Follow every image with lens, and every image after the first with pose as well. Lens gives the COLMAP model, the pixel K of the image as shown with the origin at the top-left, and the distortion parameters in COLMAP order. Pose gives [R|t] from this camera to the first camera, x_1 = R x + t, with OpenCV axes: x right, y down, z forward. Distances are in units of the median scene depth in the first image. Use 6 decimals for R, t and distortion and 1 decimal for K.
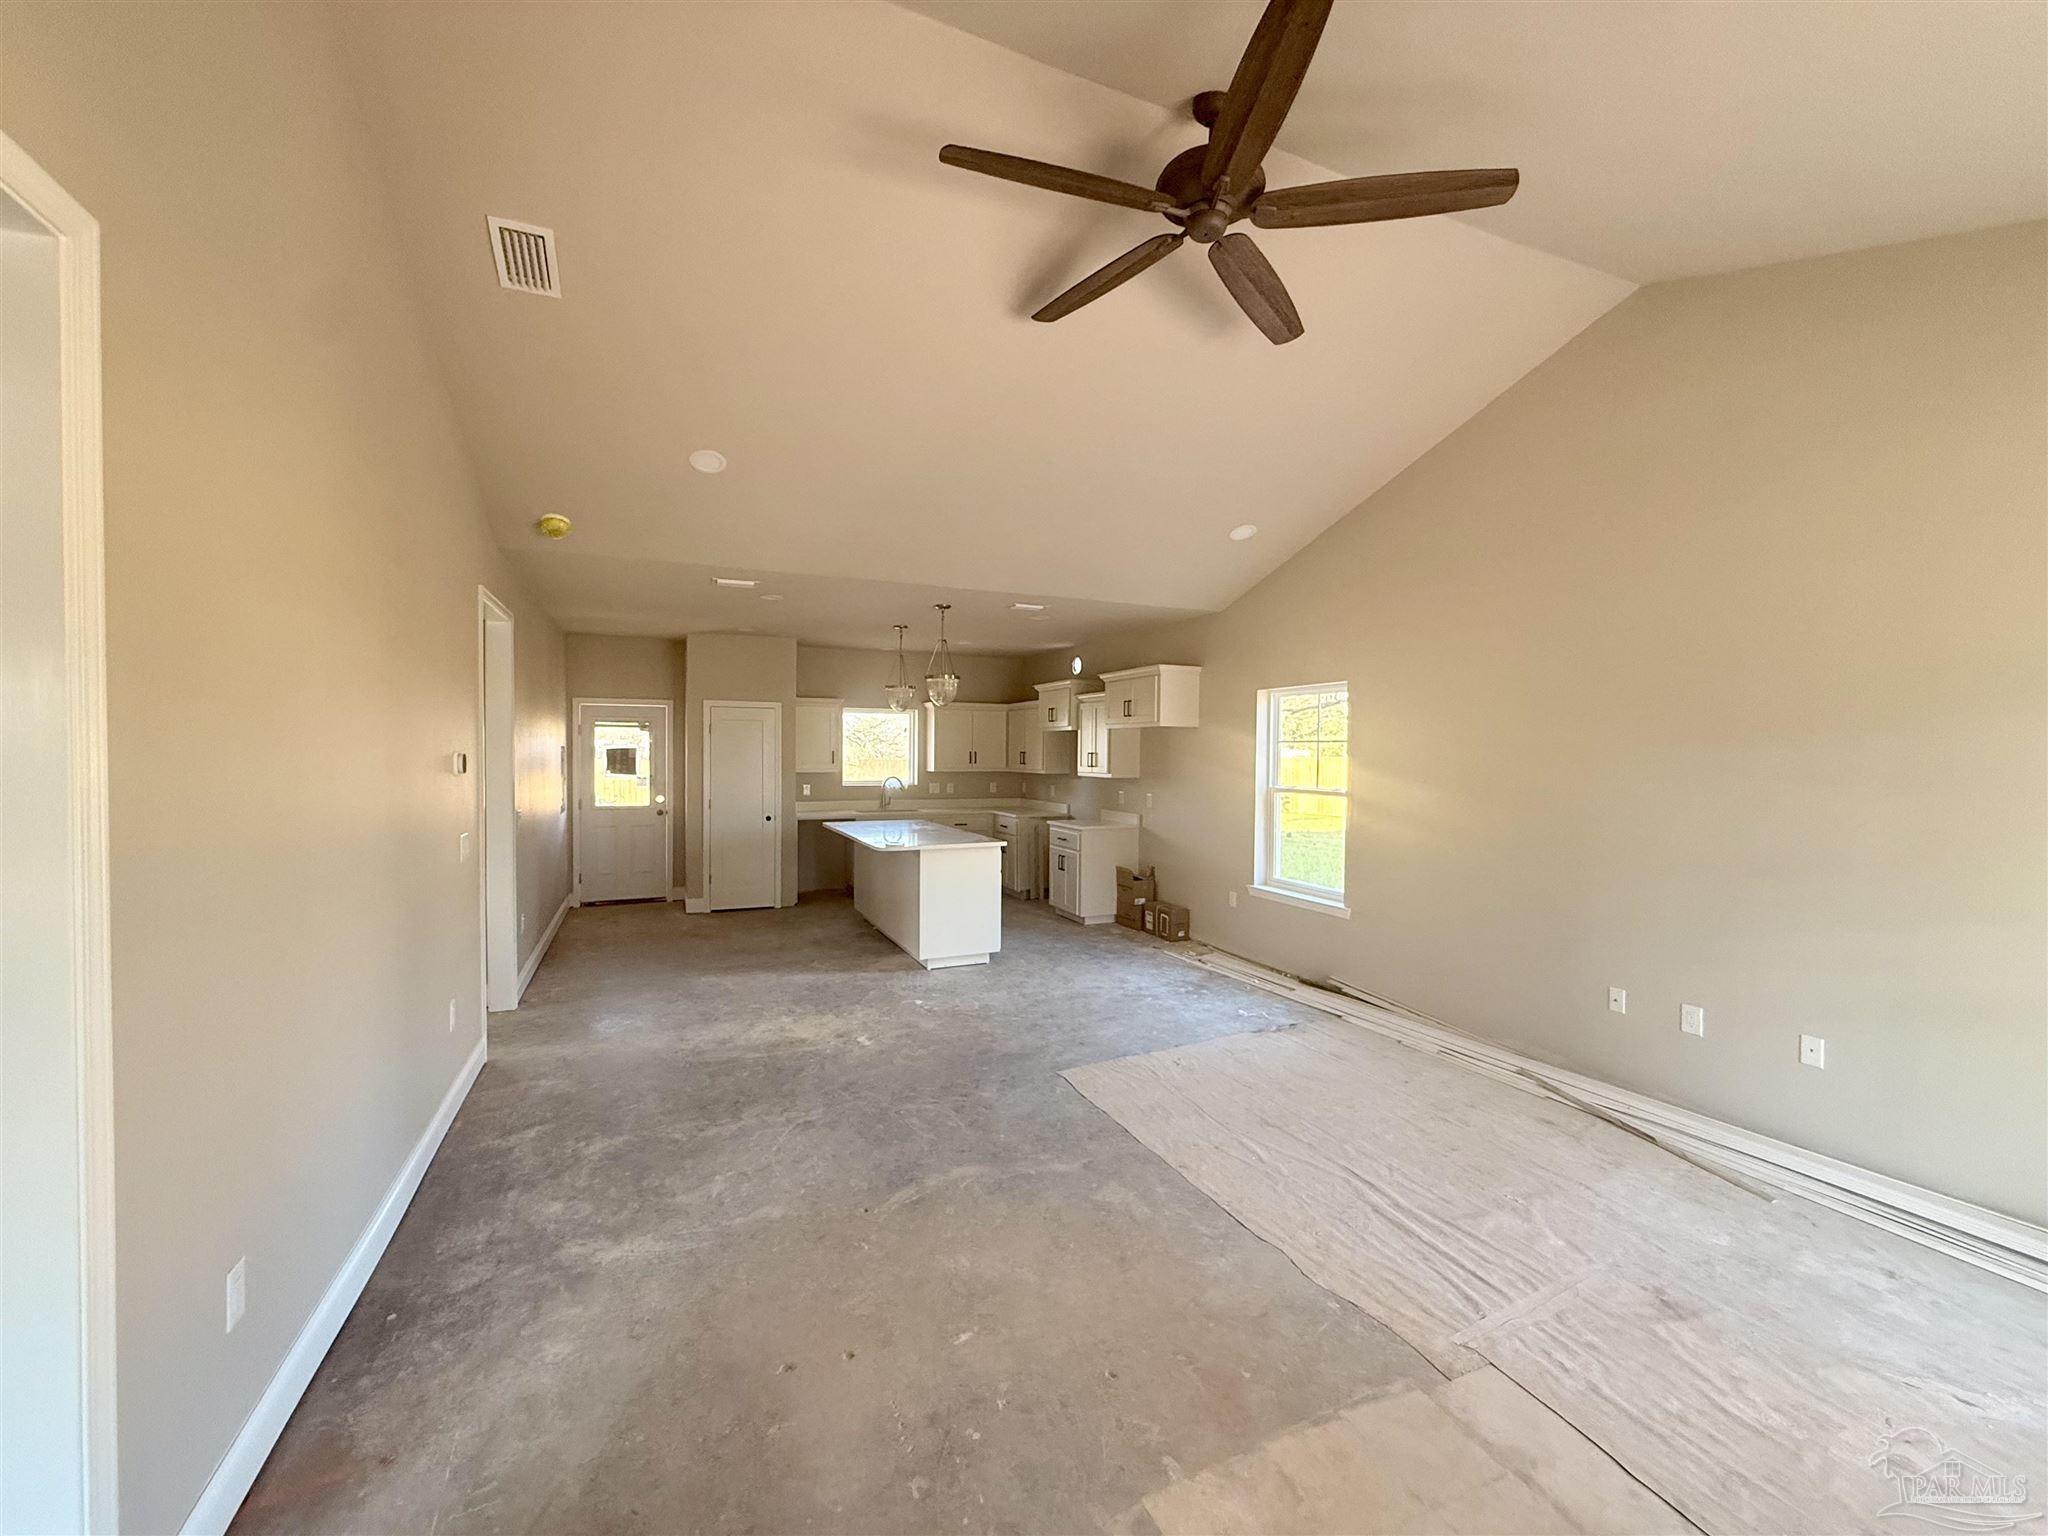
lens RADIAL K [[818.7, 0, 1015.7], [0, 818.7, 768.2], [0, 0, 1]] dist [-0.000220, -0.000137]
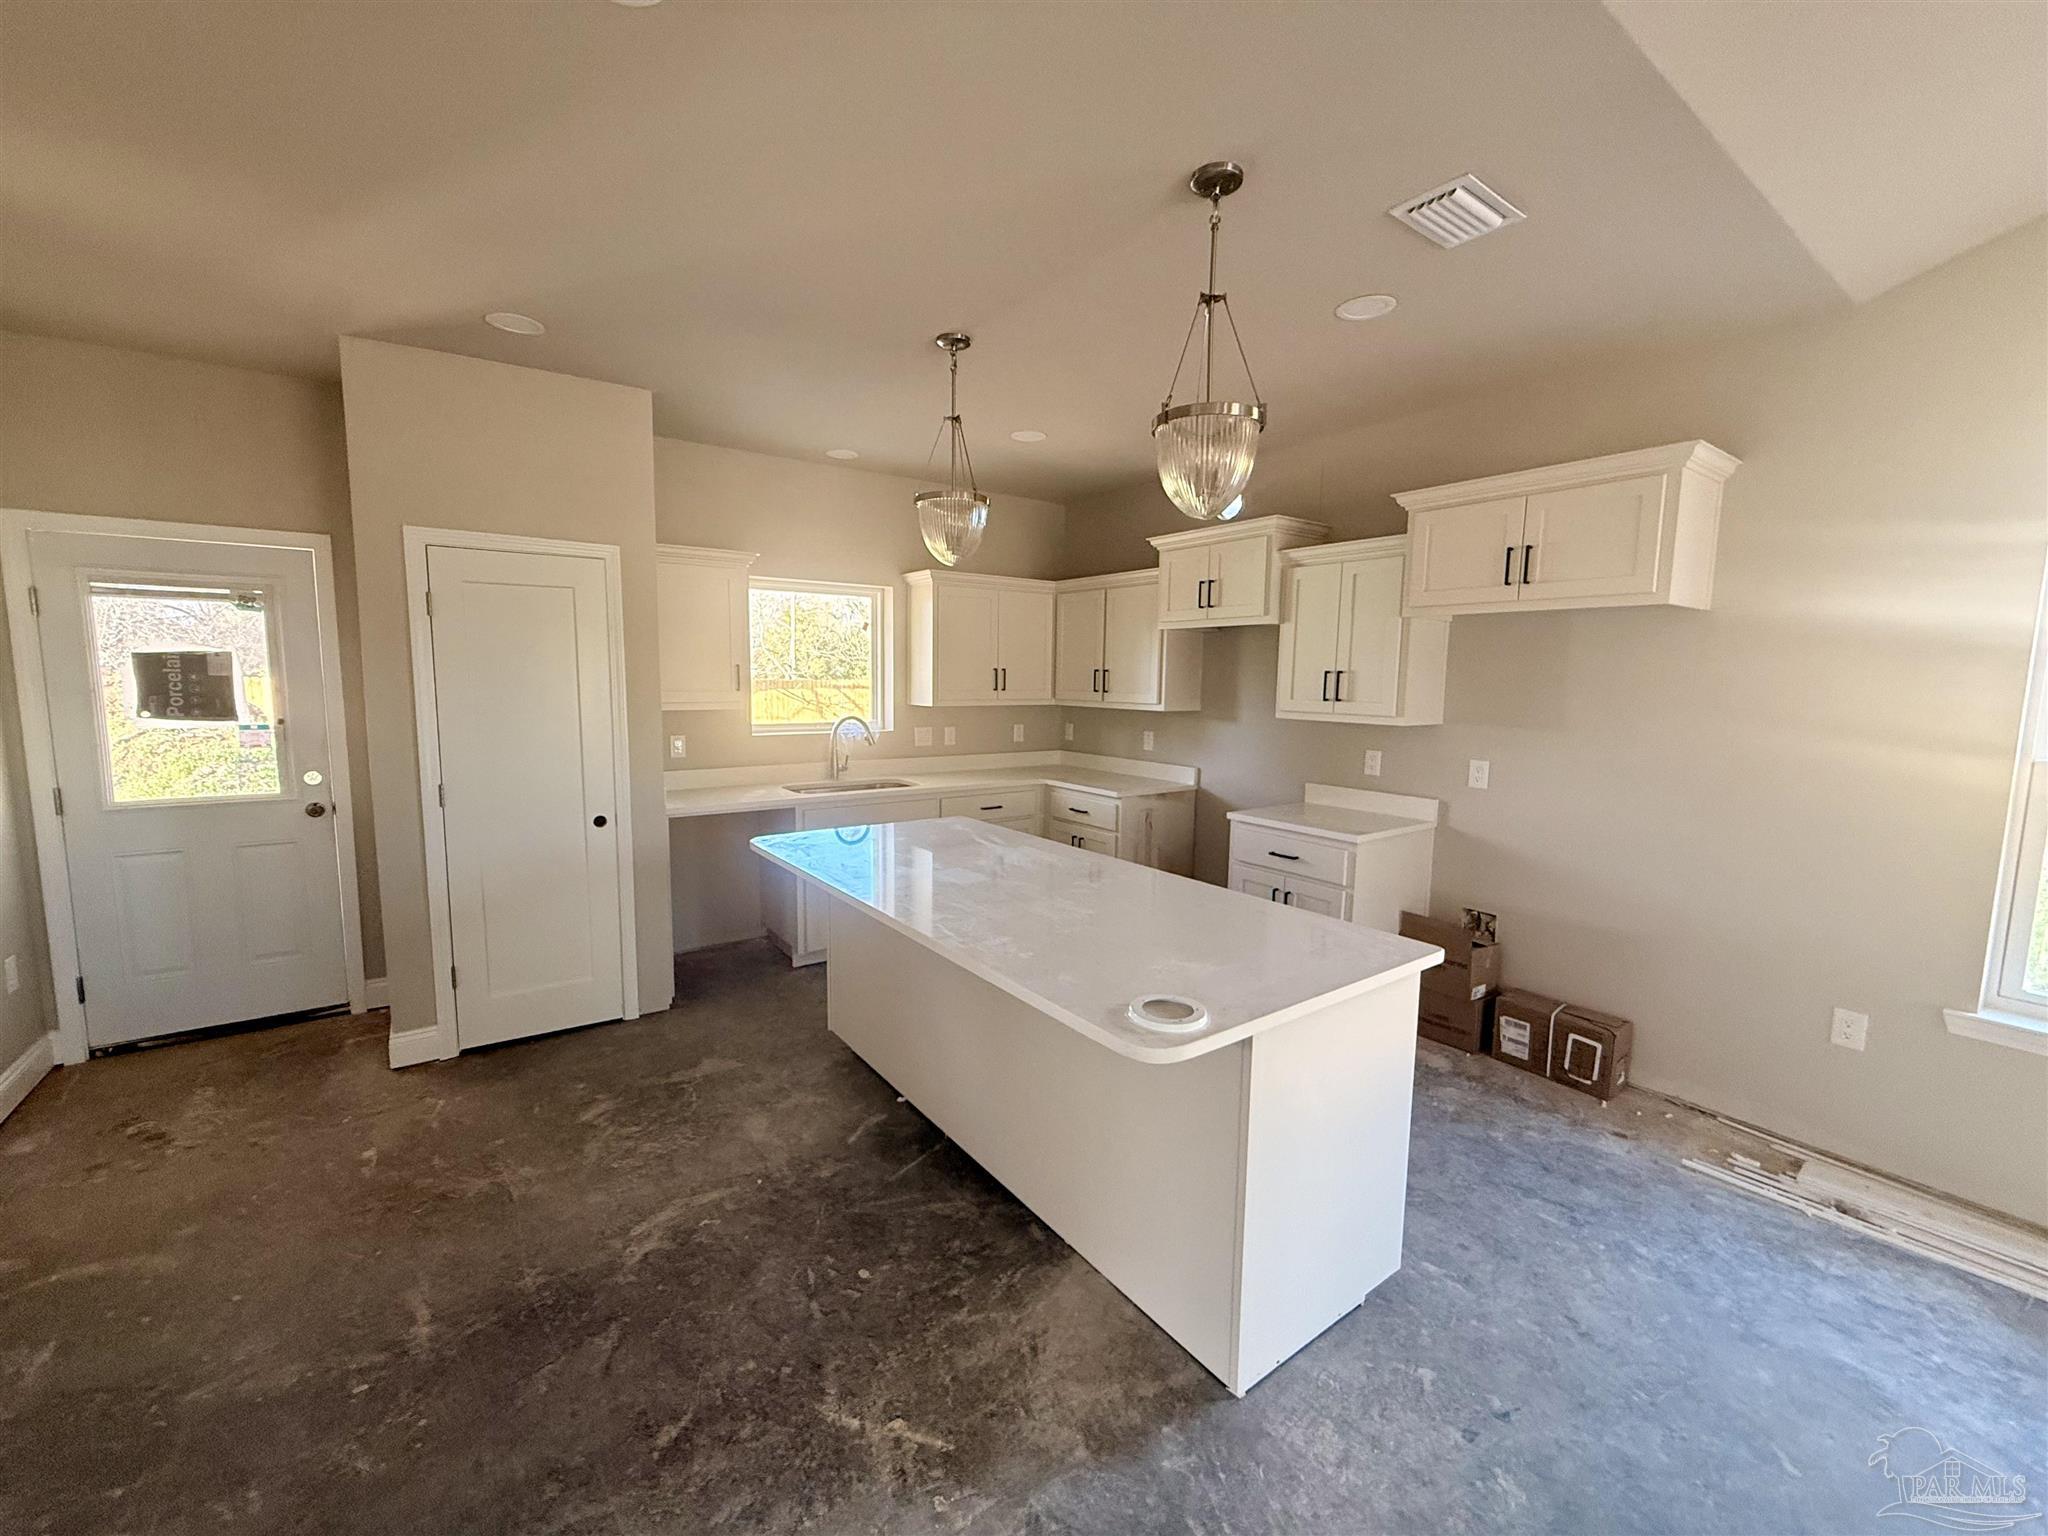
lens RADIAL K [[818.7, 0, 1015.7], [0, 818.7, 768.2], [0, 0, 1]] dist [-0.000220, -0.000137]
pose [[0.978962, -0.018465, 0.203206, -0.198205], [-0.001075, 0.995417, 0.095628, -0.008536], [-0.204040, -0.093835, 0.974455, 0.610684]]
